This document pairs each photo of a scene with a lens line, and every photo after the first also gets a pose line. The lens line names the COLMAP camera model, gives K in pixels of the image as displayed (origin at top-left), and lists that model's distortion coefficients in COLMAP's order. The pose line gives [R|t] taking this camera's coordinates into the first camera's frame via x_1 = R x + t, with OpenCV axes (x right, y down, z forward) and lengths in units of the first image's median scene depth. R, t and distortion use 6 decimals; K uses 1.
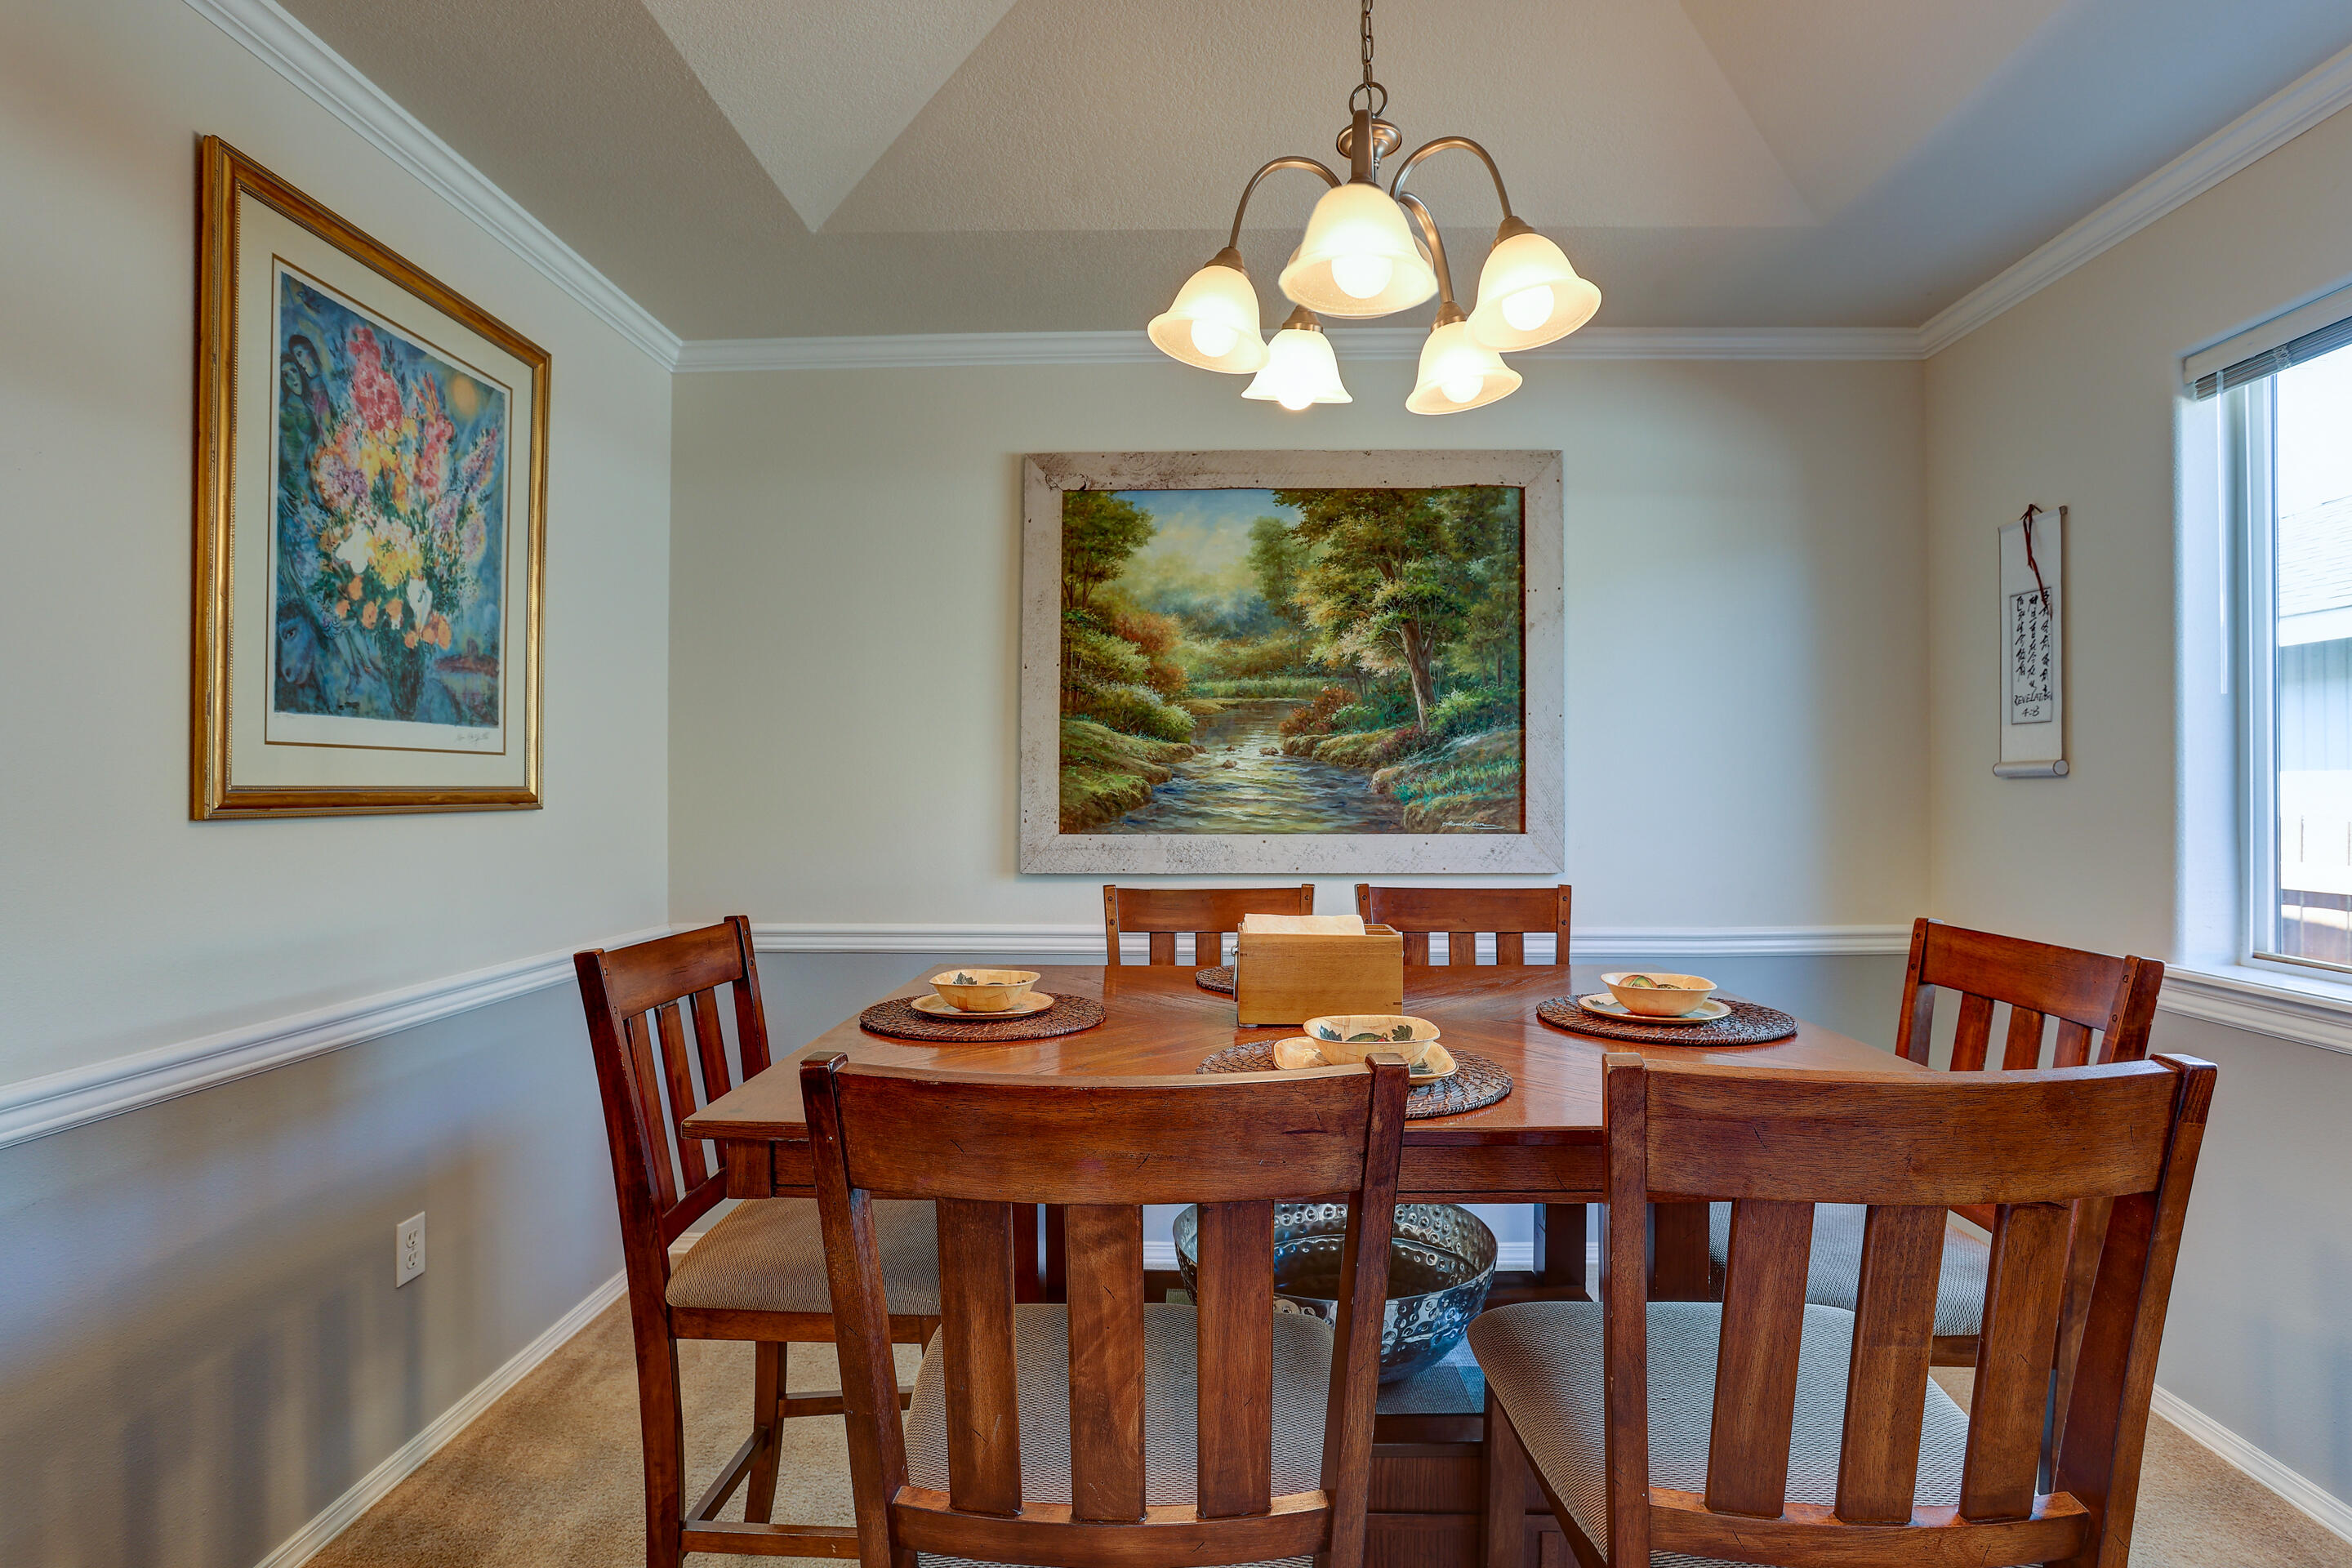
lens RADIAL K [[1136.3, 0, 1222.5], [0, 1136.3, 781.9], [0, 0, 1]] dist [-0.064635, 0.023992]
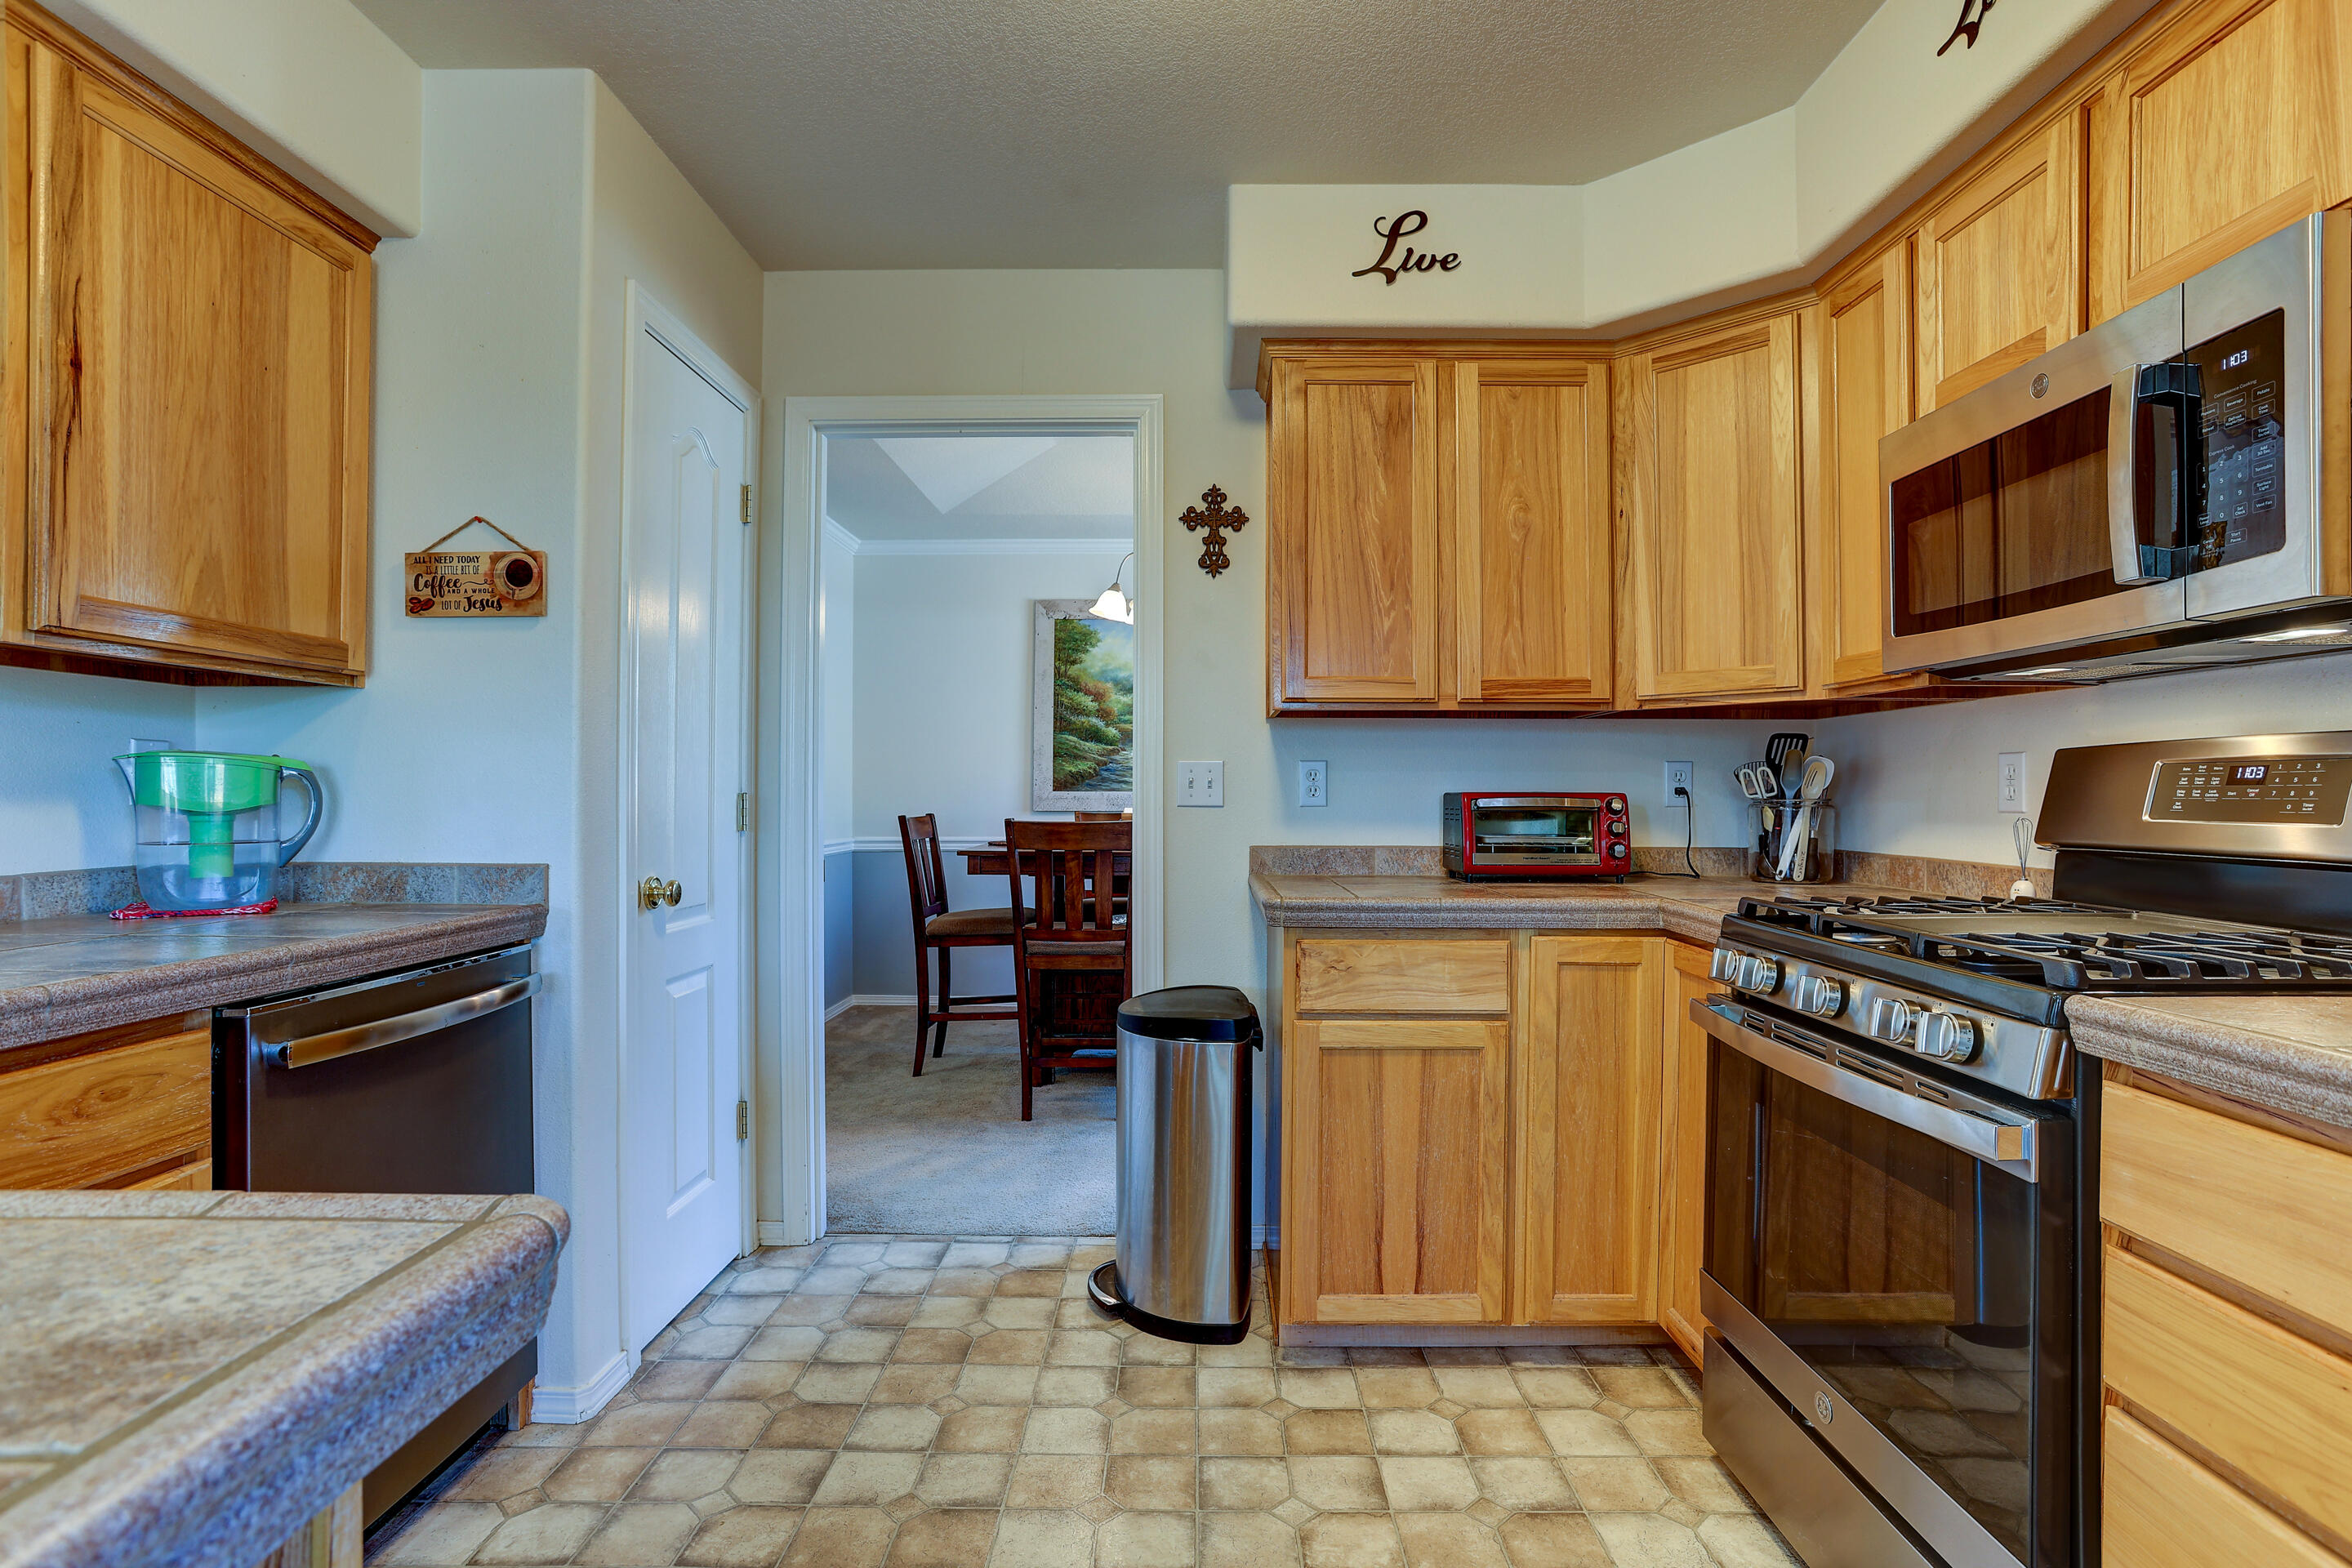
lens RADIAL K [[1157.3, 0, 1250.0], [0, 1157.3, 789.3], [0, 0, 1]] dist [-0.000061, 0.000752]
pose [[0.999069, 0.002417, 0.043074, 0.115345], [-0.002726, 0.999971, 0.007101, 0.026669], [-0.043055, -0.007212, 0.999047, -1.050823]]
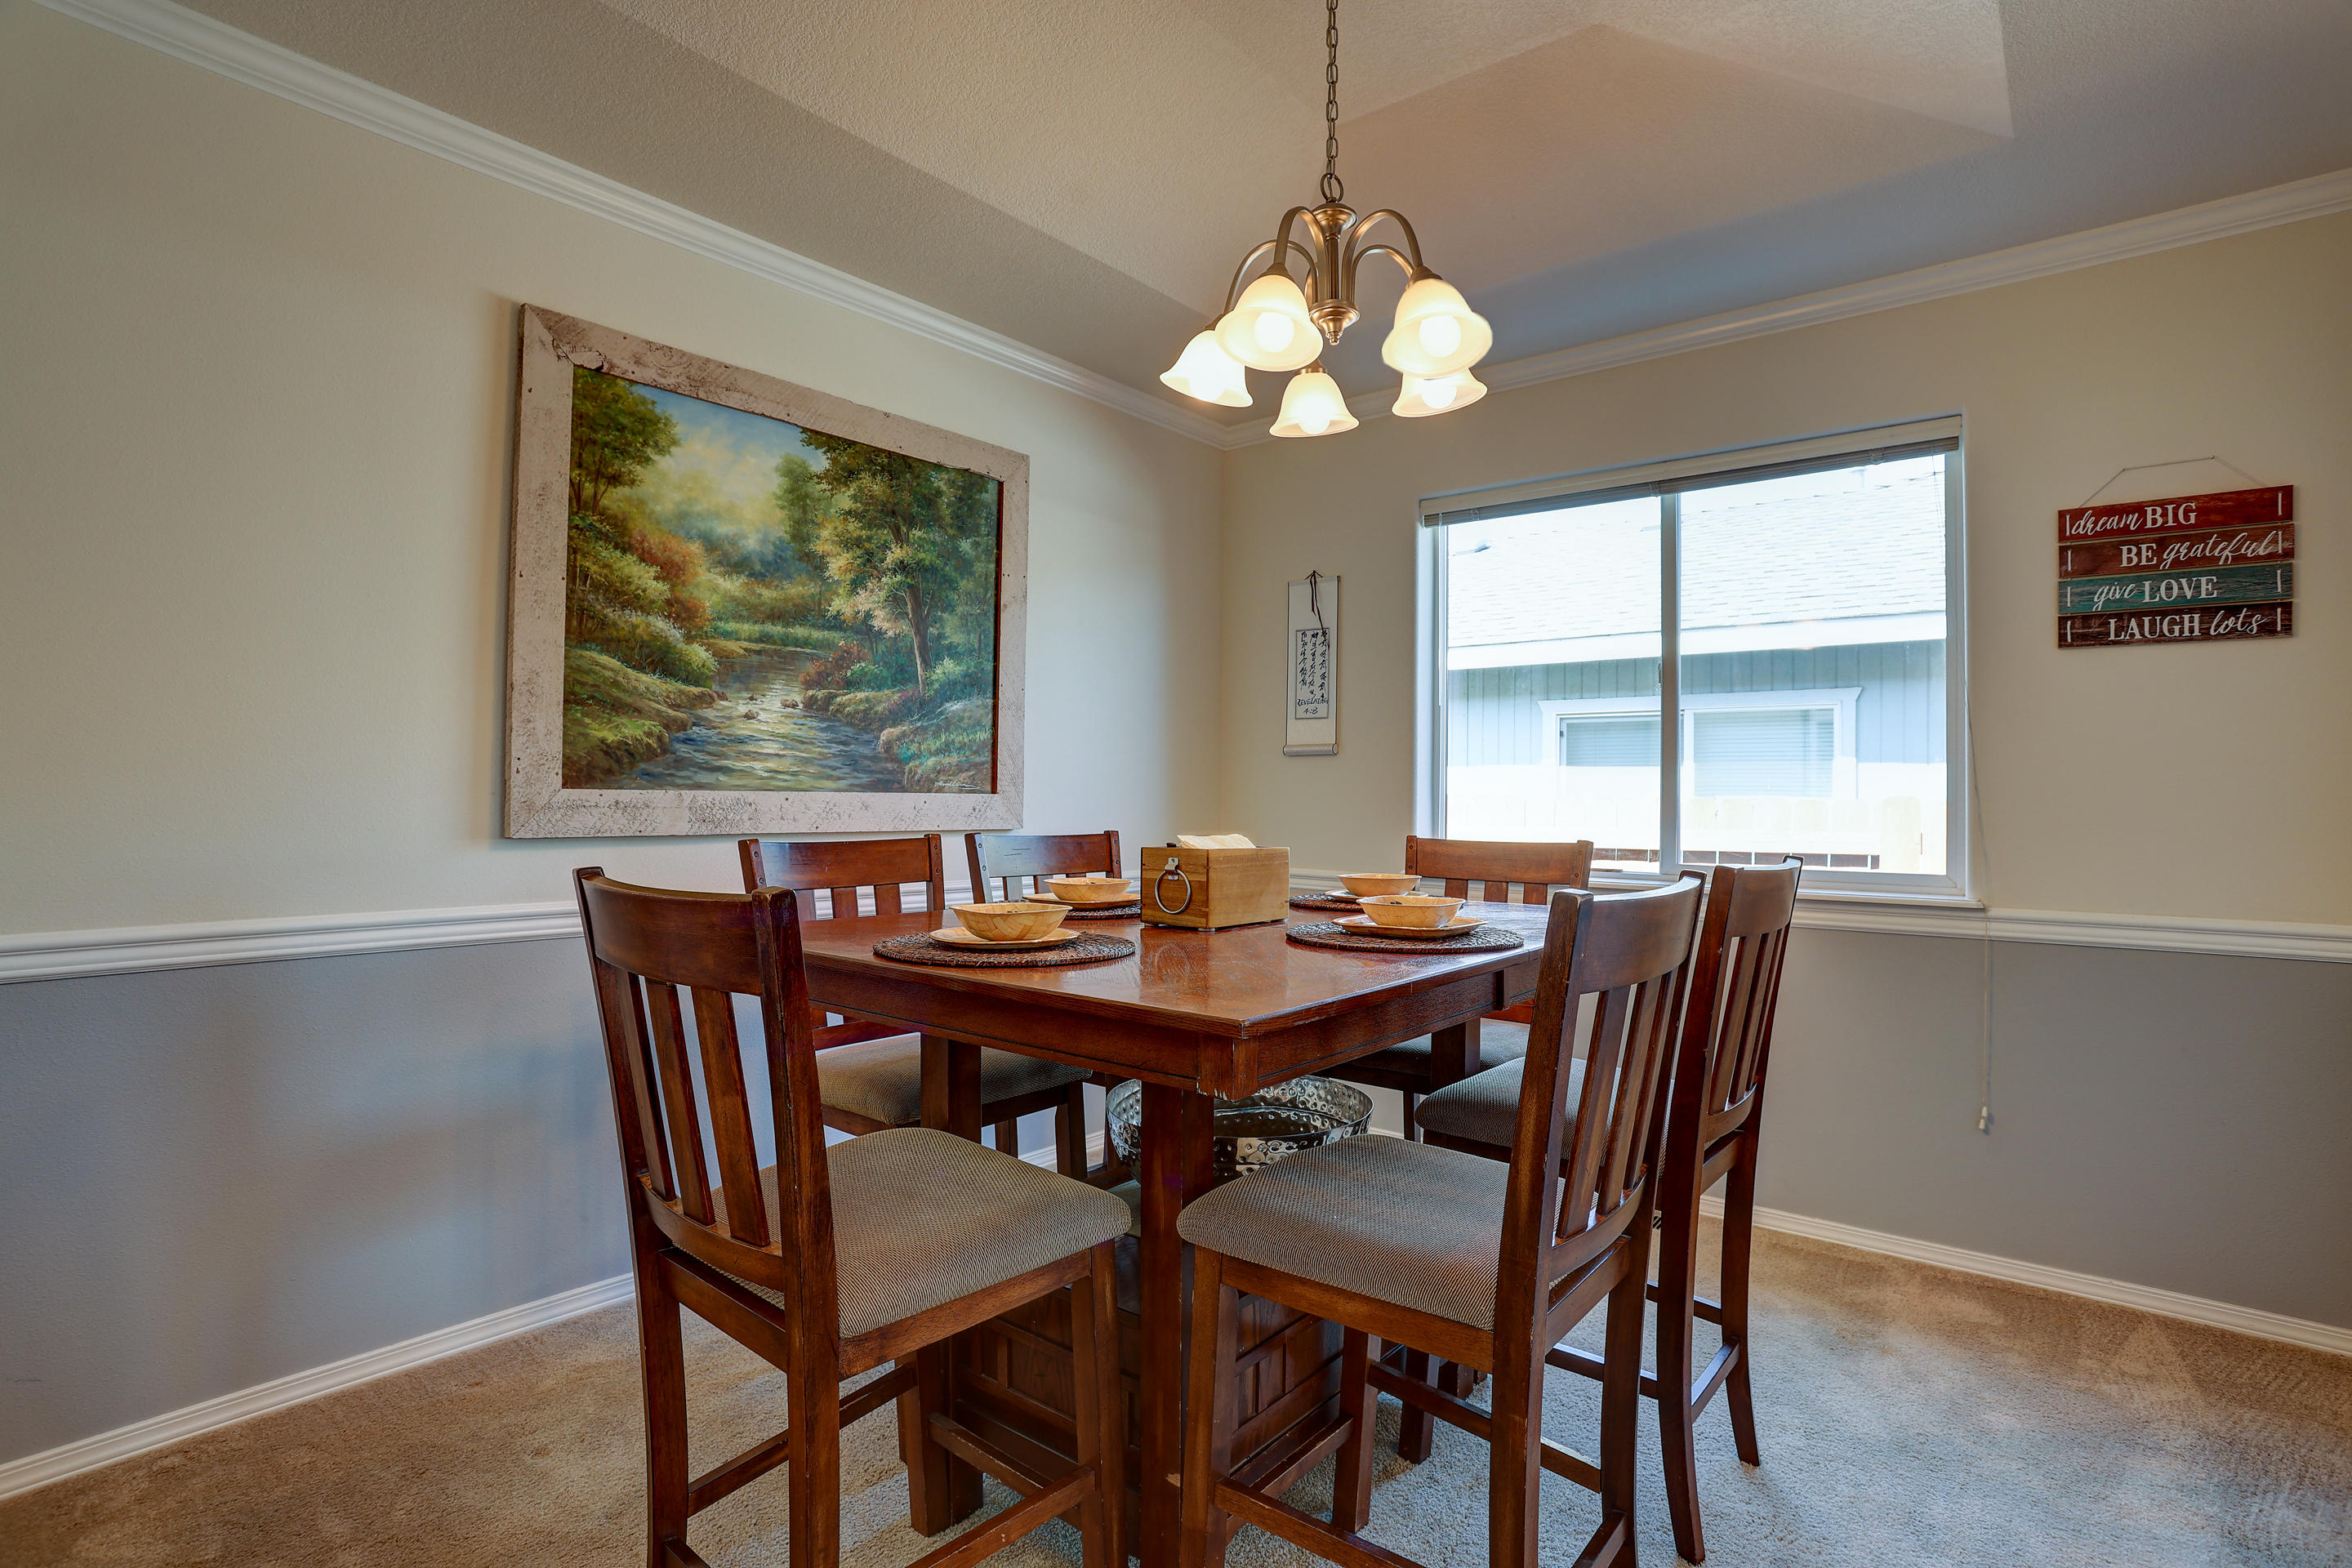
lens RADIAL K [[1136.3, 0, 1220.8], [0, 1136.3, 776.0], [0, 0, 1]] dist [-0.064635, 0.023992]
pose [[0.615021, 0.018857, 0.788285, -0.473513], [-0.017255, 0.999796, -0.010454, 0.036556], [-0.788322, -0.007173, 0.615221, 0.145748]]
